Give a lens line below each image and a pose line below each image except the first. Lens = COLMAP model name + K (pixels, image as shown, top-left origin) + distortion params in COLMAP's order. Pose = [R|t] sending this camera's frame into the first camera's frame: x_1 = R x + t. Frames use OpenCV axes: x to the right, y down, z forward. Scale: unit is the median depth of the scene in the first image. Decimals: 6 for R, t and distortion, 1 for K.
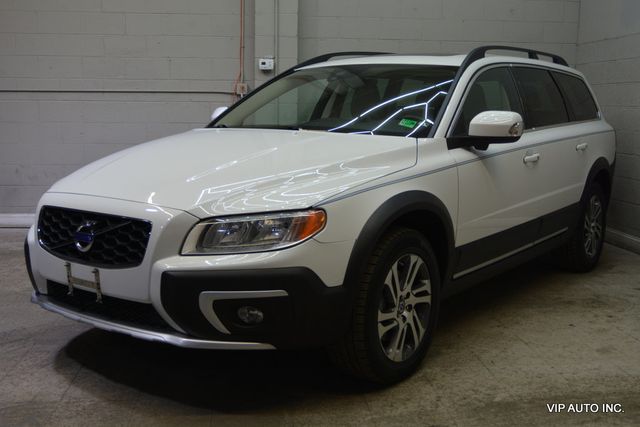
lens RADIAL K [[788.1, 0, 327.2], [0, 788.1, 201.1], [0, 0, 1]] dist [-0.017555, 0.000000]
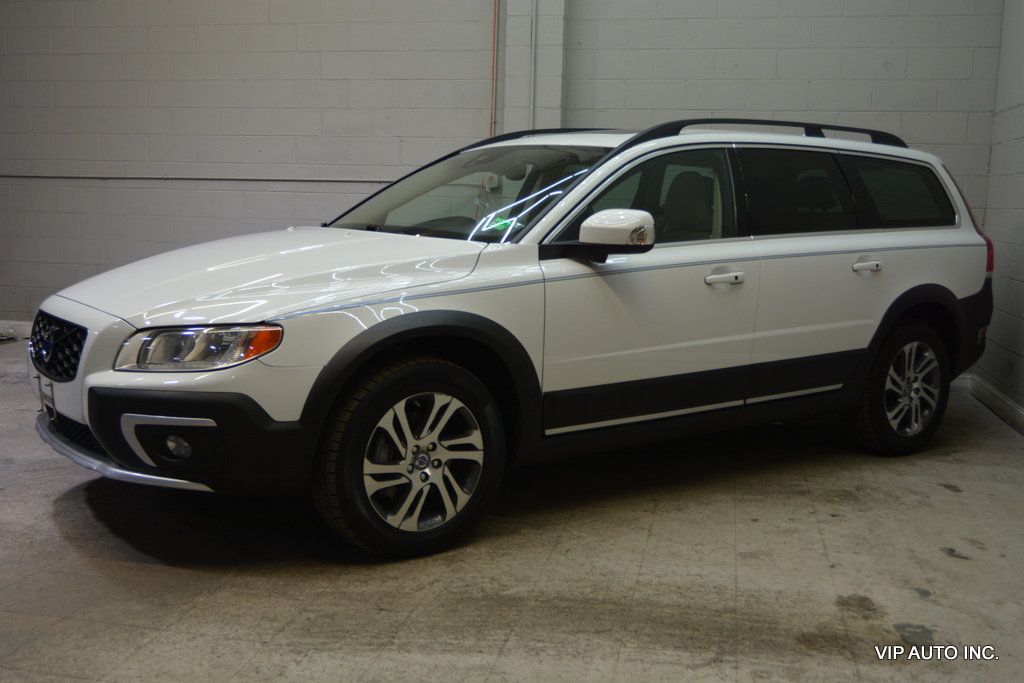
lens RADIAL K [[1126.1, 0, 506.2], [0, 1126.1, 337.3], [0, 0, 1]] dist [-0.001537, 0.000000]
pose [[0.947567, 0.051609, -0.315361, 0.480224], [-0.052778, 0.998595, 0.004838, 0.004116], [0.315167, 0.012060, 0.948960, -0.017243]]
